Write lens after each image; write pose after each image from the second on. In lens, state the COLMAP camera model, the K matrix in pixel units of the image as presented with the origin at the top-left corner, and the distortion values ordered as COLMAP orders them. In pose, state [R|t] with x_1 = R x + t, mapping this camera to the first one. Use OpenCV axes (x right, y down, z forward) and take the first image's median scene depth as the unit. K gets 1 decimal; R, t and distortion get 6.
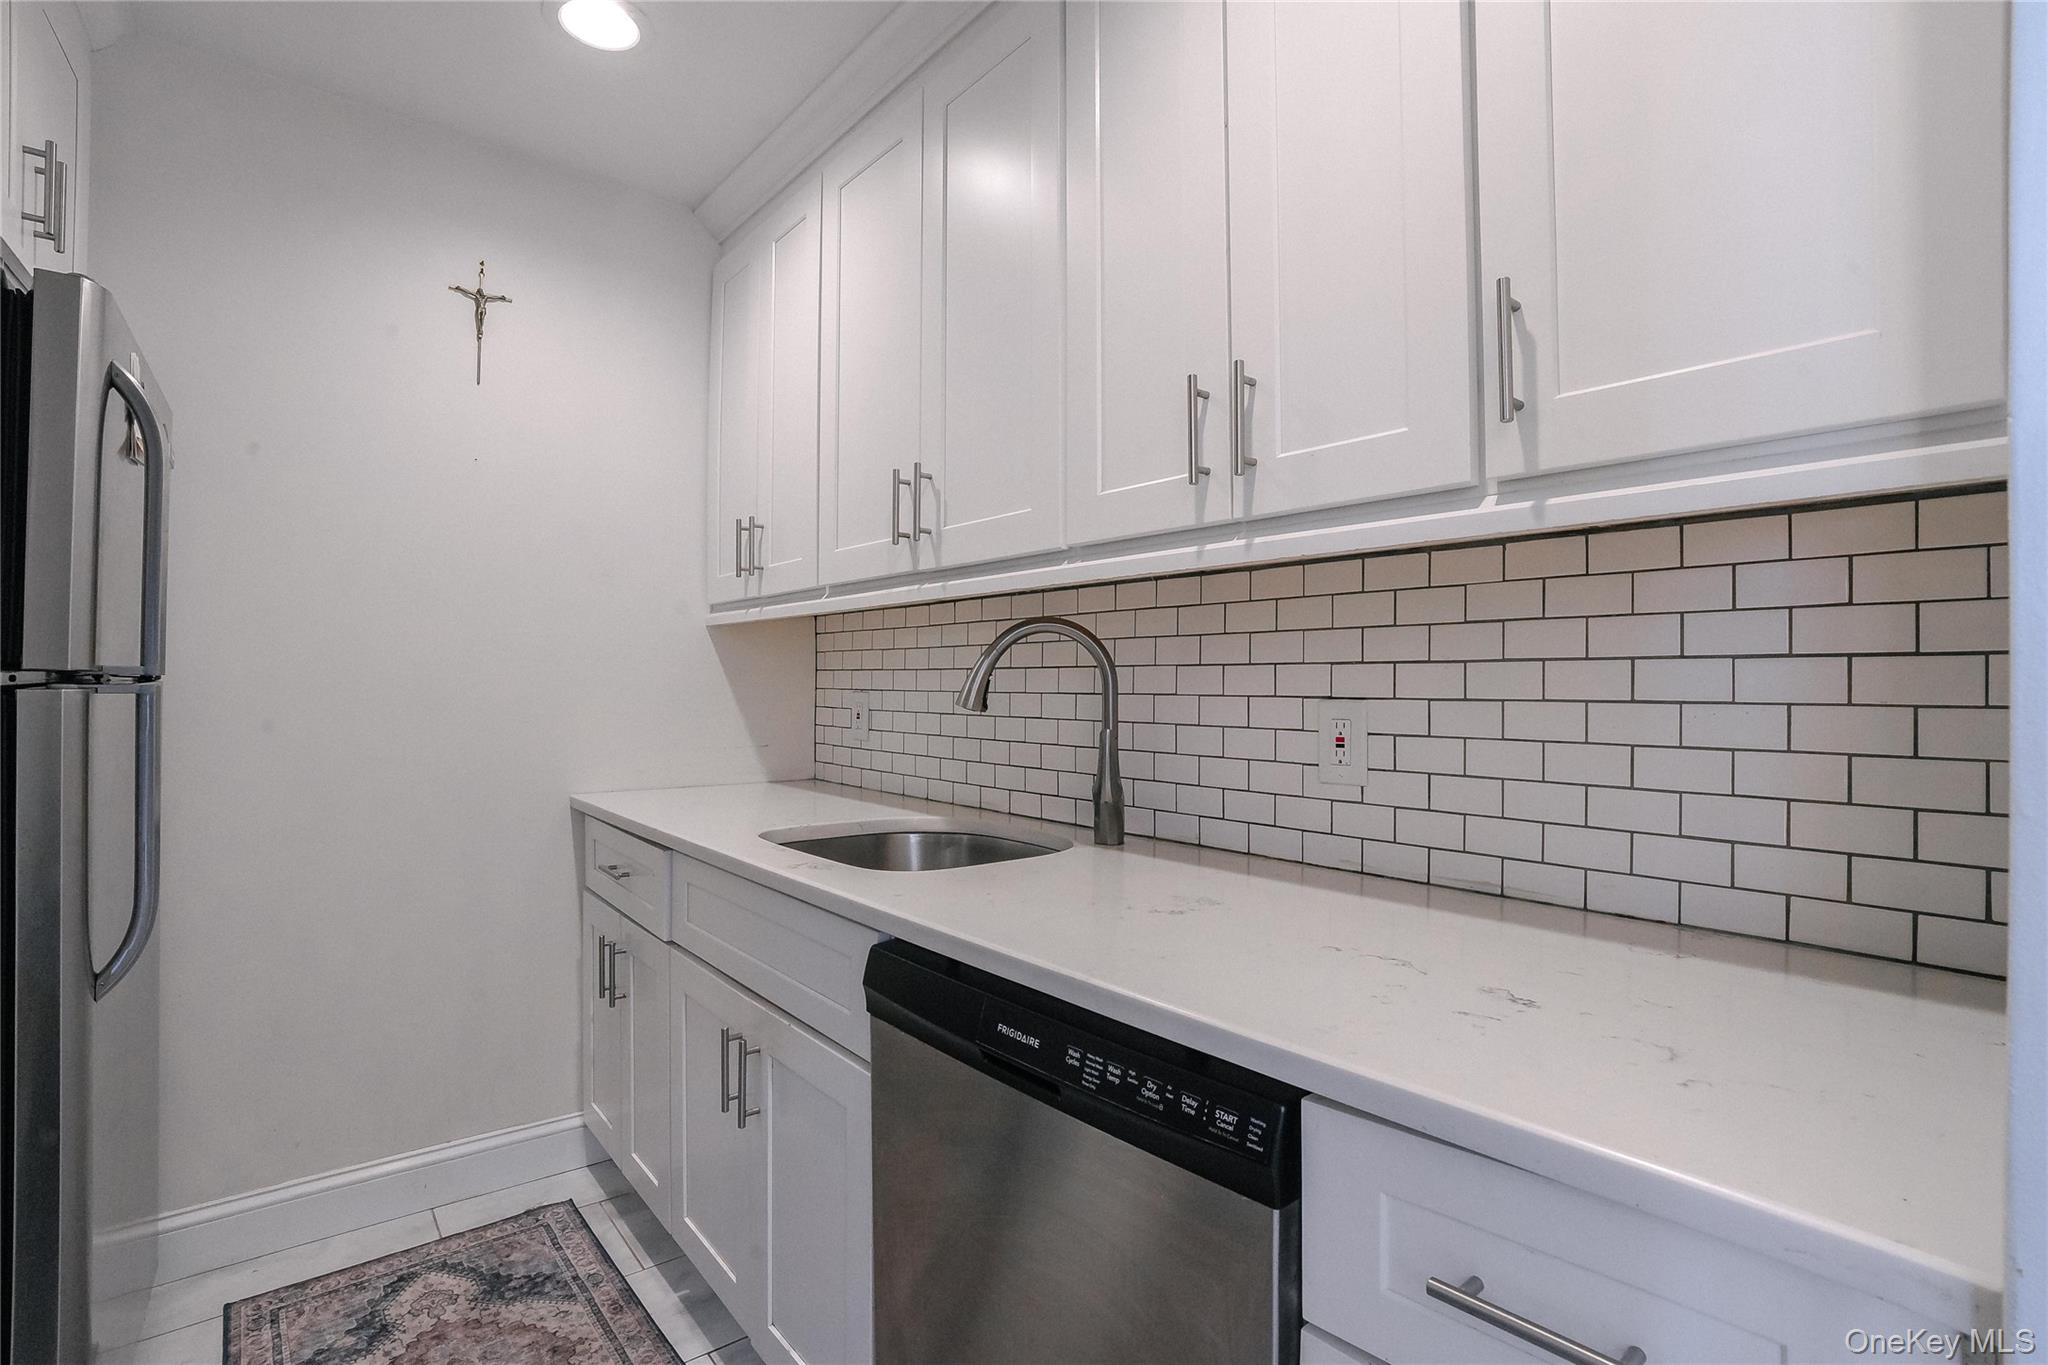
lens RADIAL K [[944.2, 0, 1030.0], [0, 944.2, 675.8], [0, 0, 1]] dist [-0.077052, 0.024349]
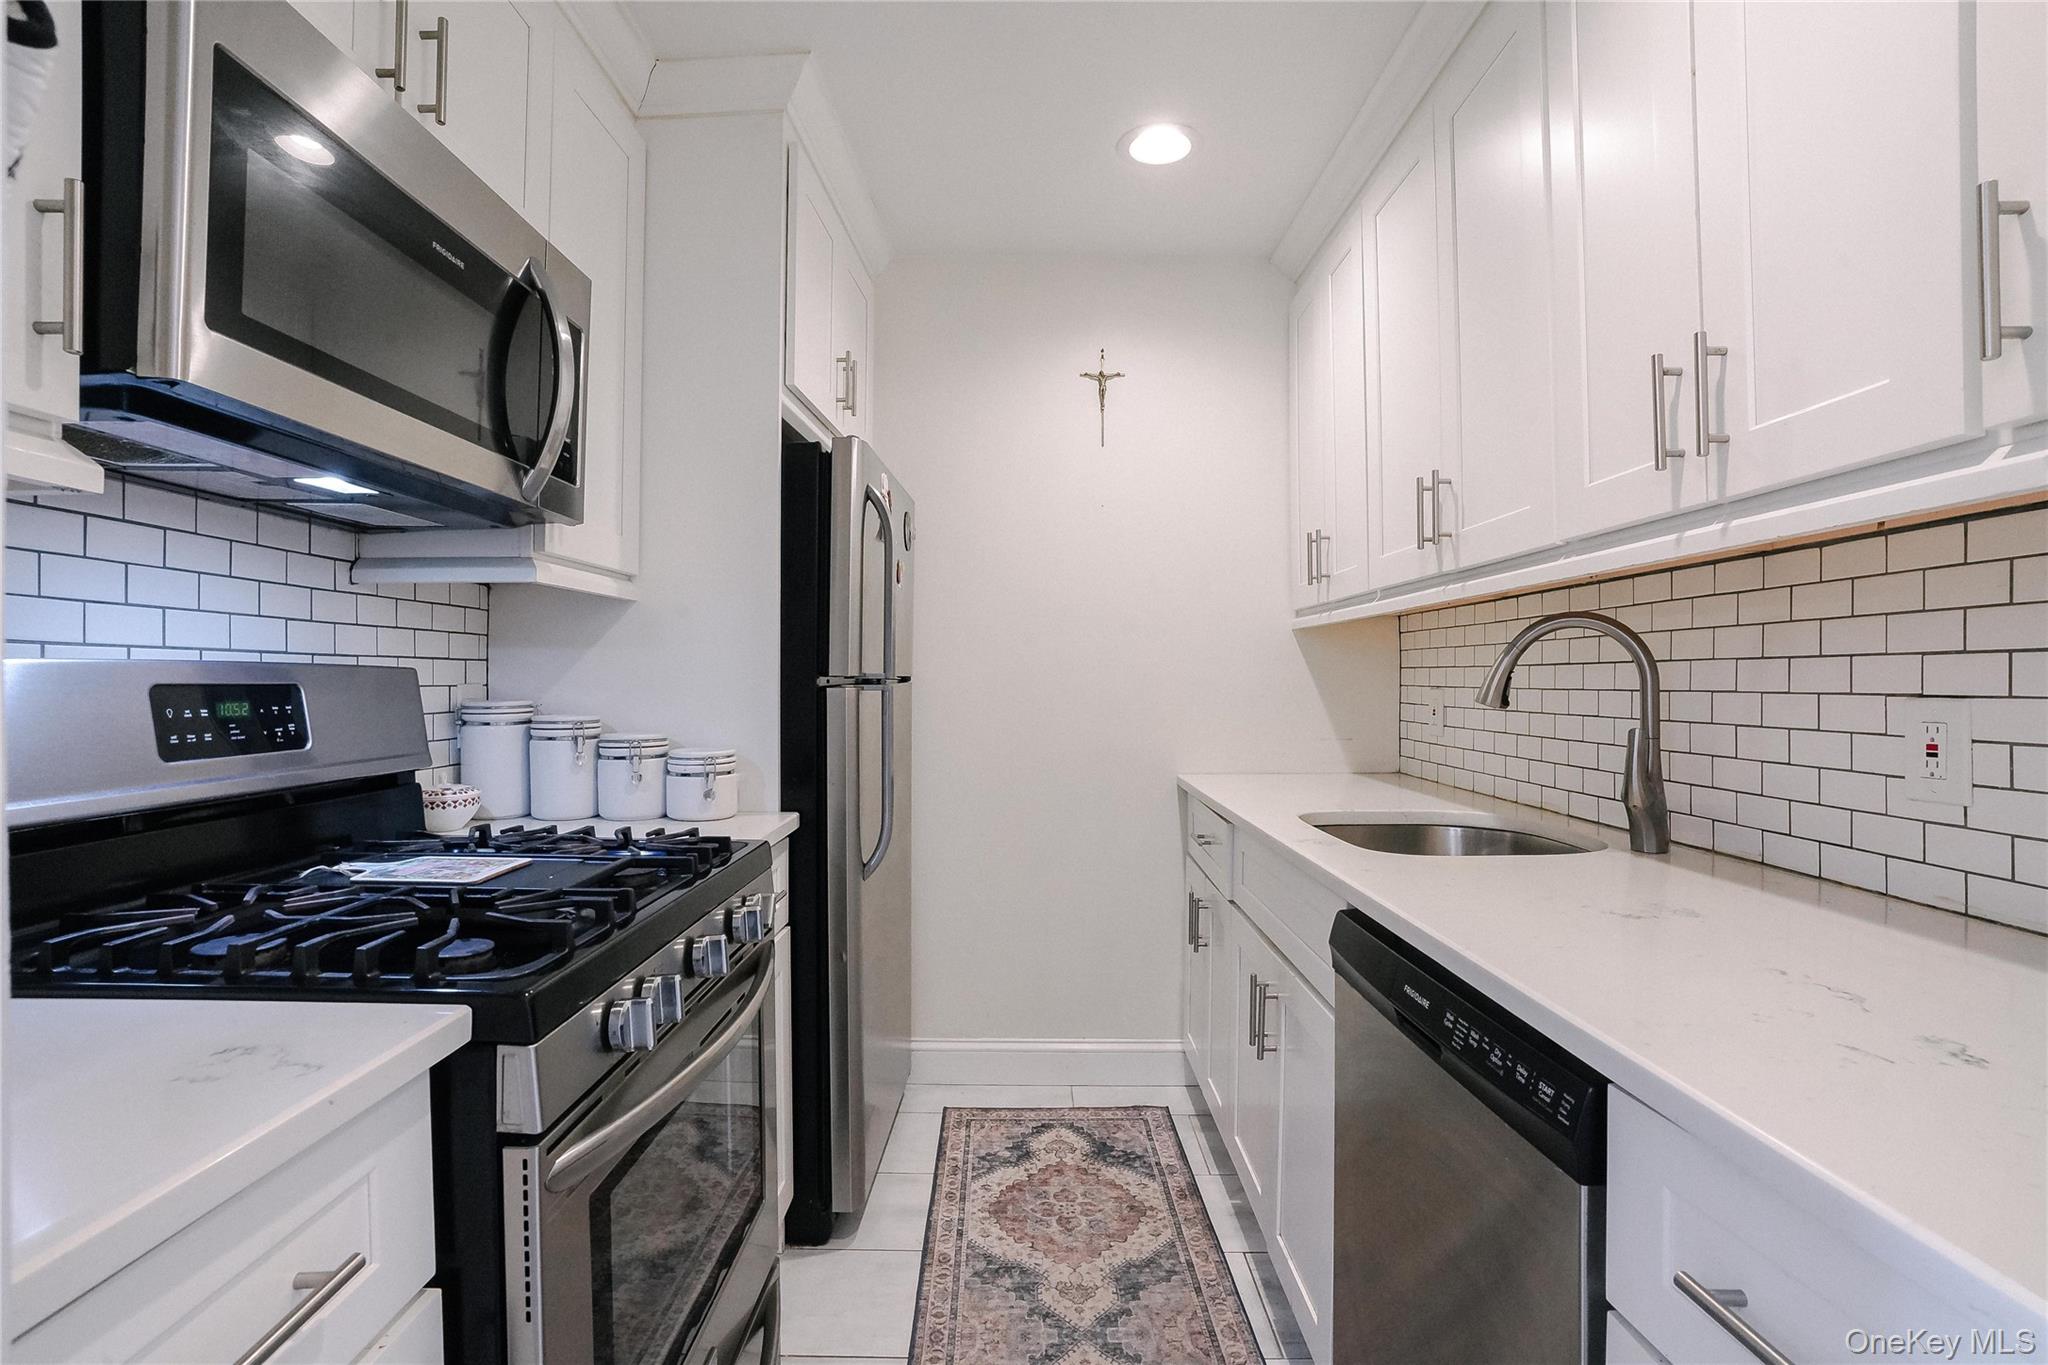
lens RADIAL K [[944.2, 0, 1030.0], [0, 944.2, 675.8], [0, 0, 1]] dist [-0.077052, 0.024349]
pose [[0.766741, -0.009979, -0.641879, 0.196896], [0.012459, 0.999922, -0.000663, -0.002597], [0.641836, -0.007489, 0.766806, -0.082417]]
